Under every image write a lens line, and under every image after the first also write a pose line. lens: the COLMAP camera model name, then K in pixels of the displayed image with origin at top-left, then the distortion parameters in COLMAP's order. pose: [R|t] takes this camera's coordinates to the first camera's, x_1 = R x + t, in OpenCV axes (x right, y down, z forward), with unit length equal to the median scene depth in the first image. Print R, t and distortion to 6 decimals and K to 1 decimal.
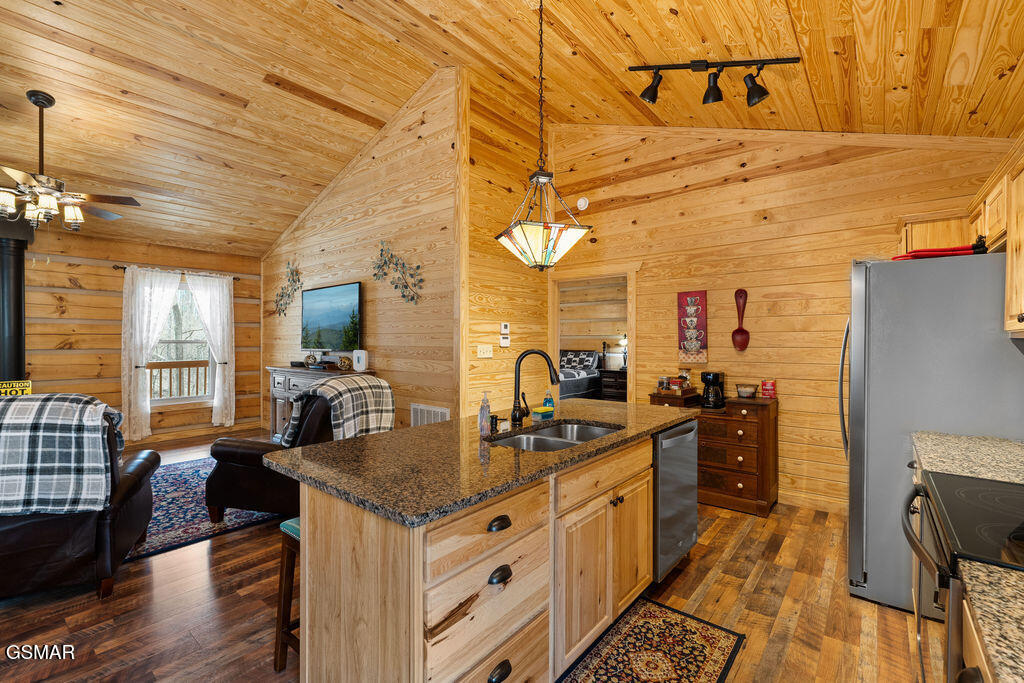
lens RADIAL K [[452.2, 0, 507.7], [0, 452.2, 339.4], [0, 0, 1]] dist [-0.006611, 0.000985]
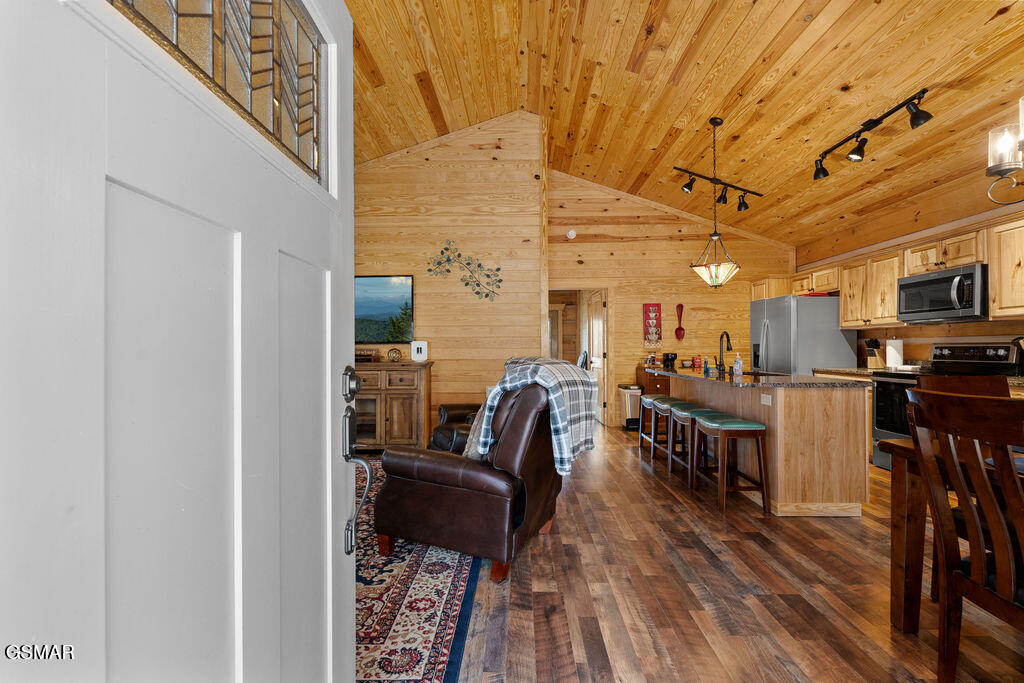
lens RADIAL K [[452.2, 0, 509.1], [0, 452.2, 343.4], [0, 0, 1]] dist [-0.006611, 0.000985]
pose [[0.781878, 0.002125, 0.623428, -0.928395], [0.003153, 0.999968, -0.007363, 0.042556], [-0.623424, 0.007722, 0.781846, 0.064082]]
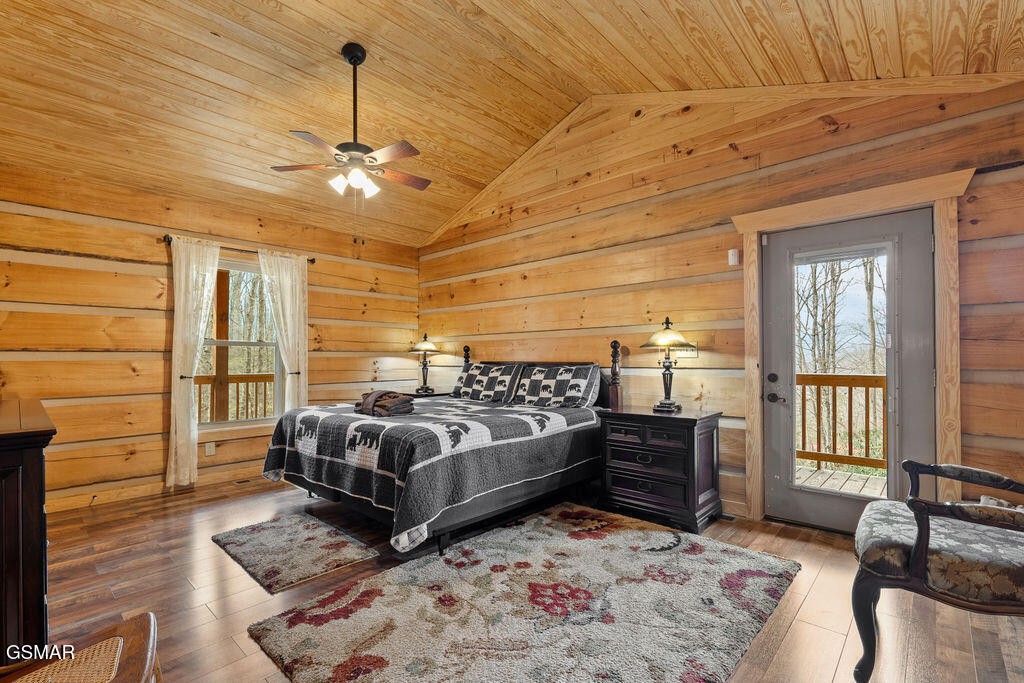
lens RADIAL K [[452.2, 0, 508.0], [0, 452.2, 356.7], [0, 0, 1]] dist [-0.006611, 0.000985]
pose [[0.998440, -0.006353, -0.055481, 0.286420], [0.005962, 0.999956, -0.007209, 0.045814], [0.055525, 0.006867, 0.998434, 1.197673]]
